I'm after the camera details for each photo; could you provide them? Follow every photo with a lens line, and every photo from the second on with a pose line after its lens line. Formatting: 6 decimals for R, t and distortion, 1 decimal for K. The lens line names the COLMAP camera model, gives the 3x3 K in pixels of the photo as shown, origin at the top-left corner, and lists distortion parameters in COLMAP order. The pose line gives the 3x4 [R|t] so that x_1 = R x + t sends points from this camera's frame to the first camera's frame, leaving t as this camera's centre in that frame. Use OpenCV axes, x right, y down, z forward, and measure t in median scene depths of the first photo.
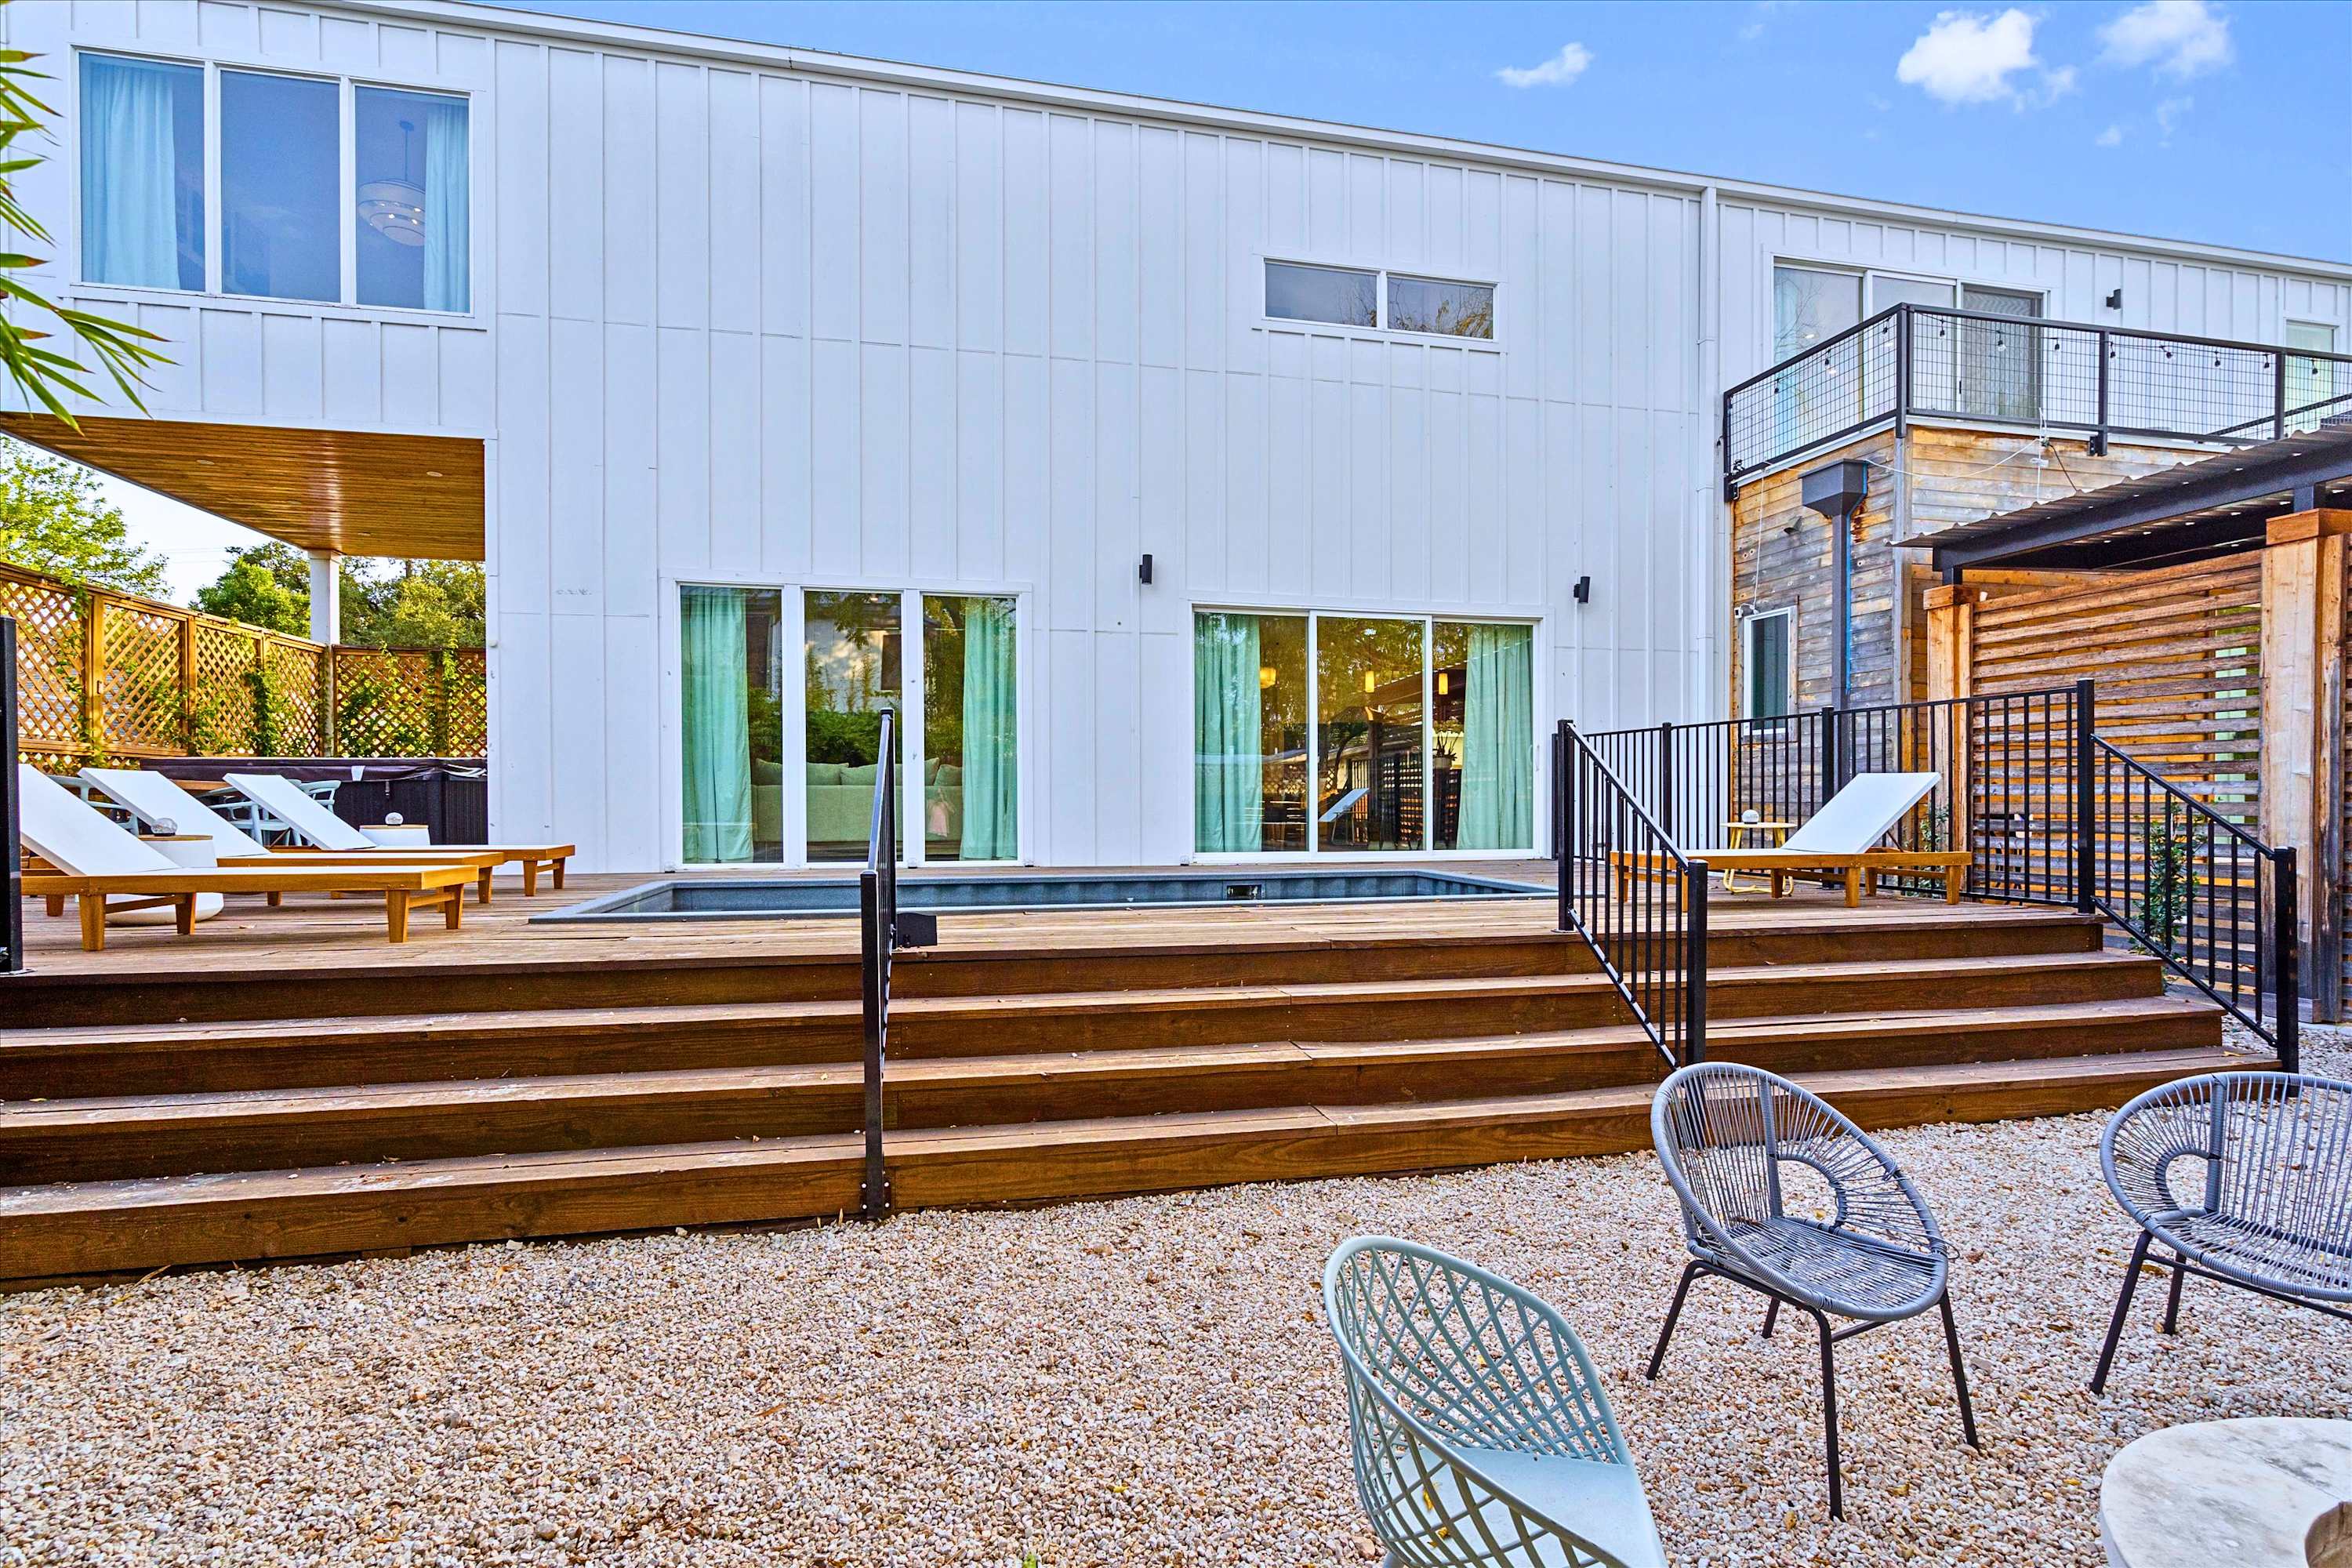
lens RADIAL K [[1076.8, 0, 1174.8], [0, 1076.8, 800.9], [0, 0, 1]] dist [0.001632, 0.000460]
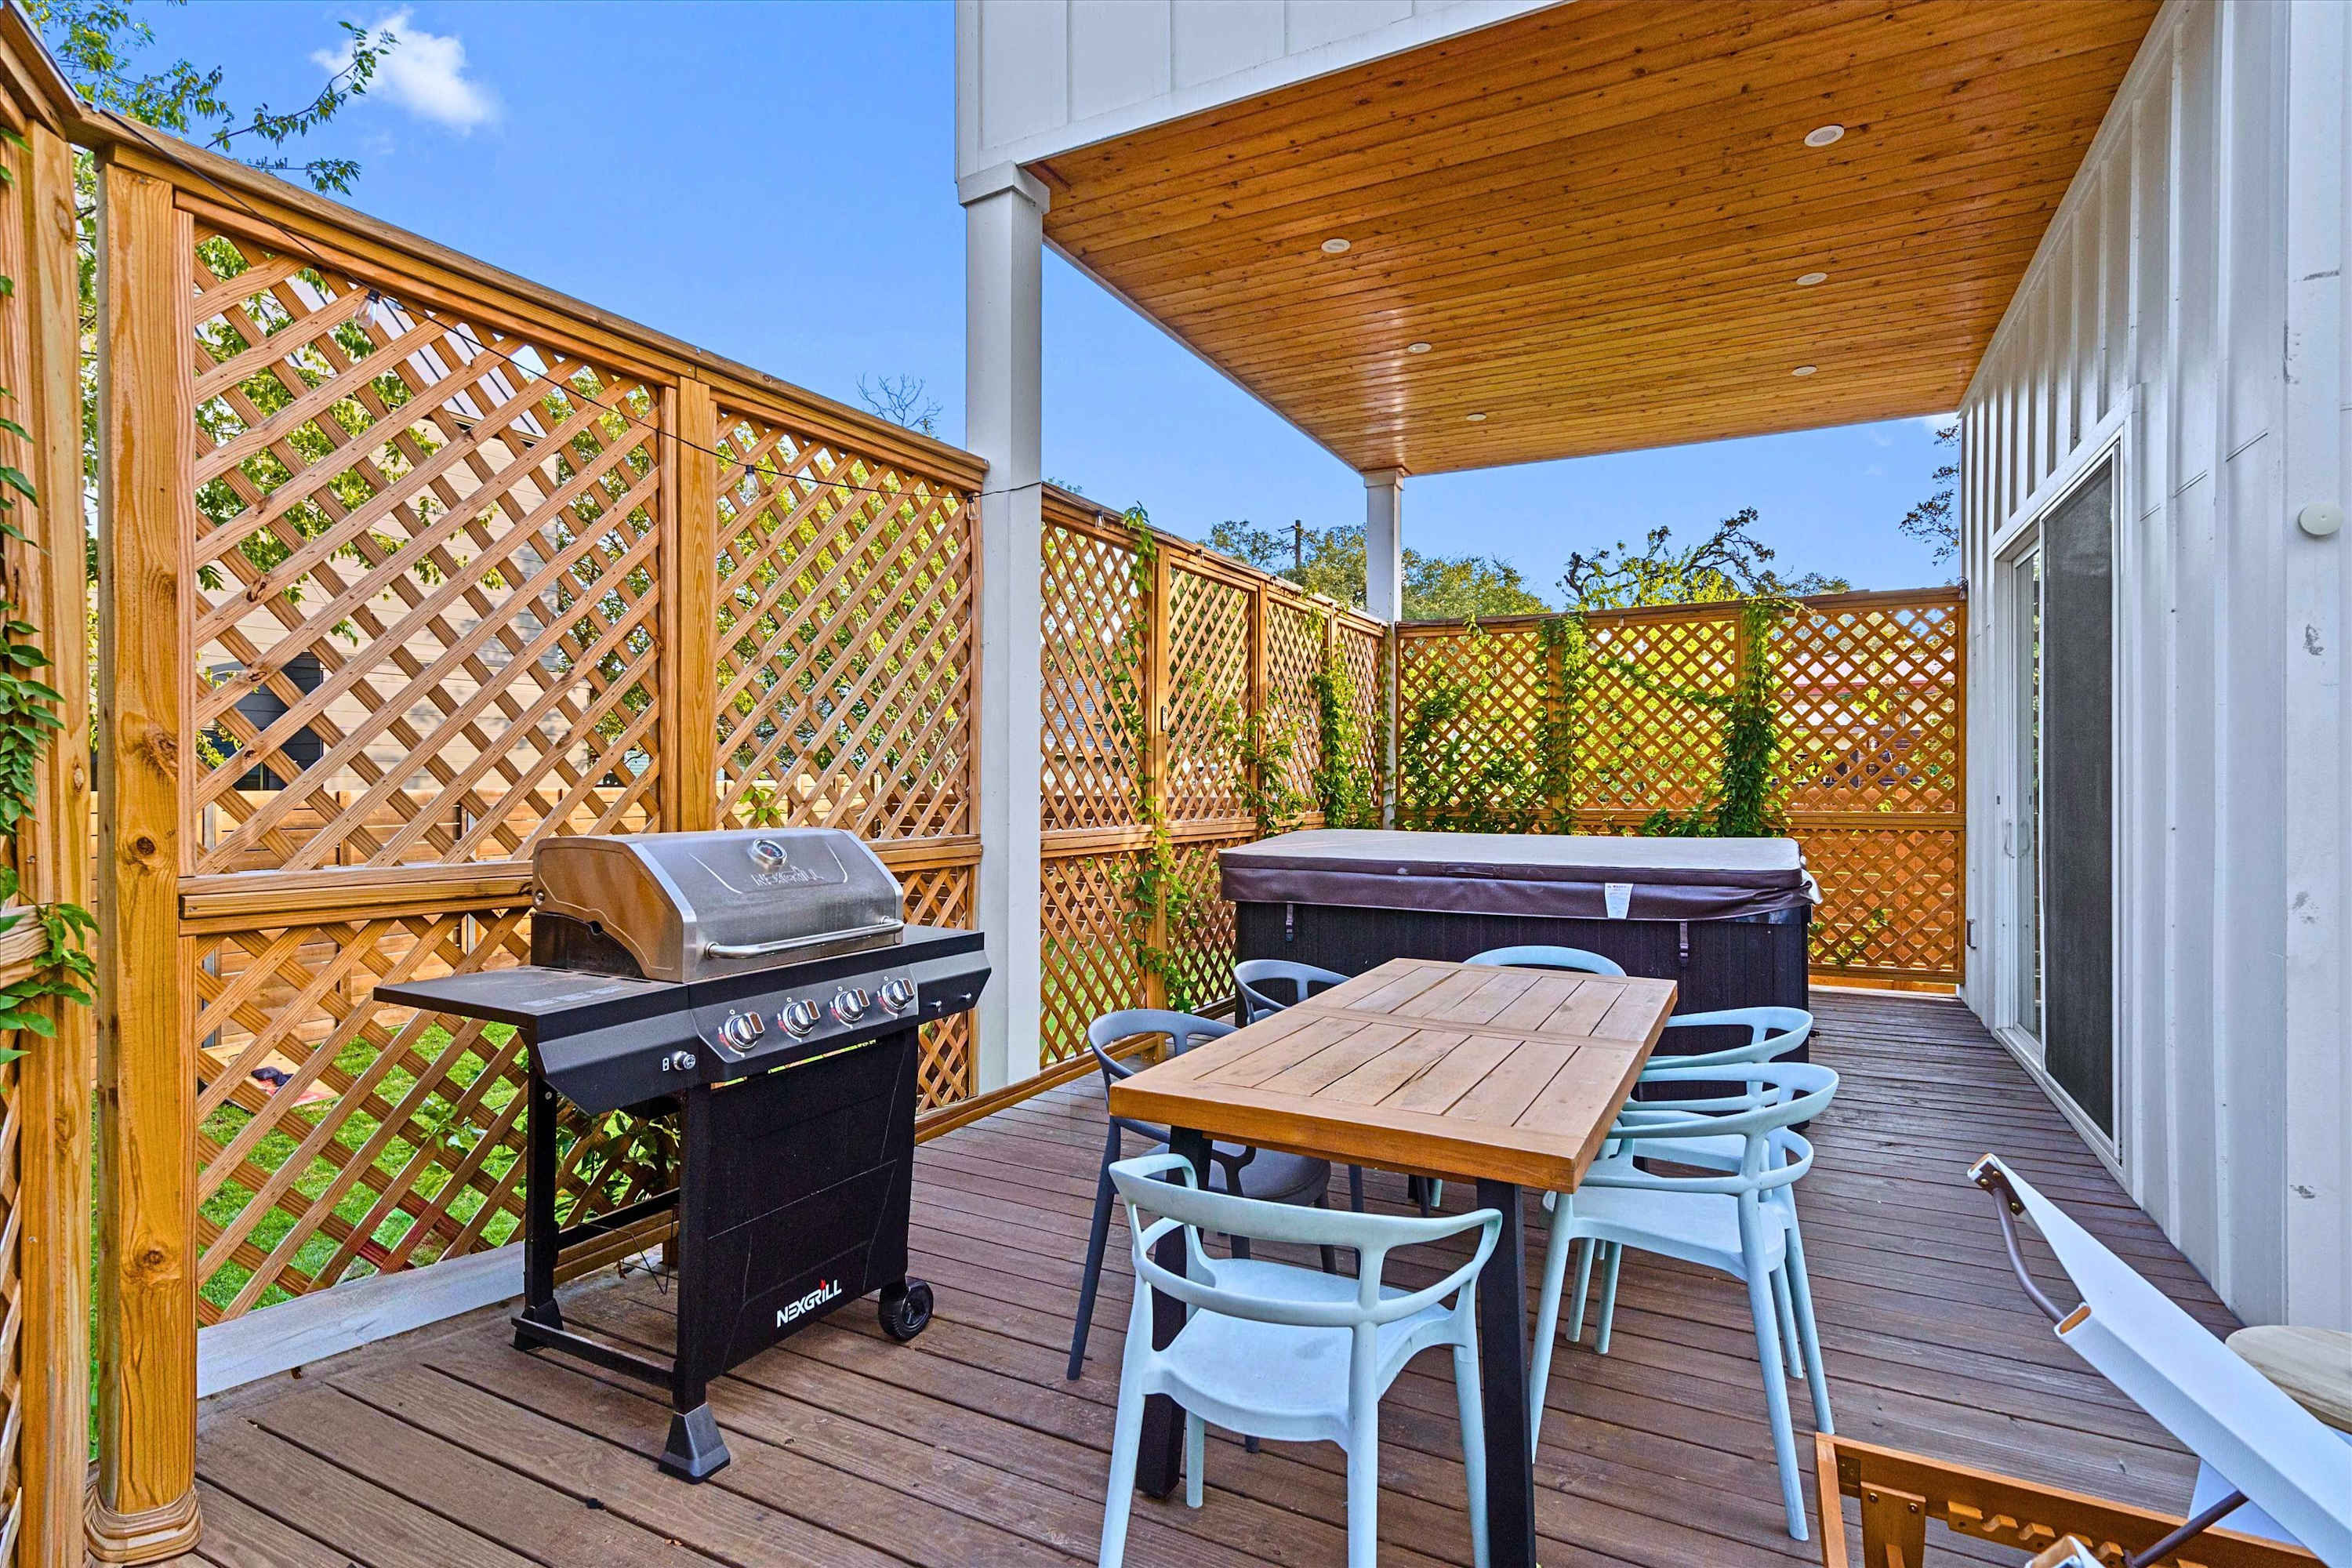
lens RADIAL K [[1182.3, 0, 1169.1], [0, 1182.3, 785.3], [0, 0, 1]] dist [-0.000244, -0.000001]
pose [[0.770146, 0.005619, -0.637843, -0.450219], [-0.003727, 0.999984, 0.004309, -0.054389], [0.637857, -0.000942, 0.770154, 0.398582]]
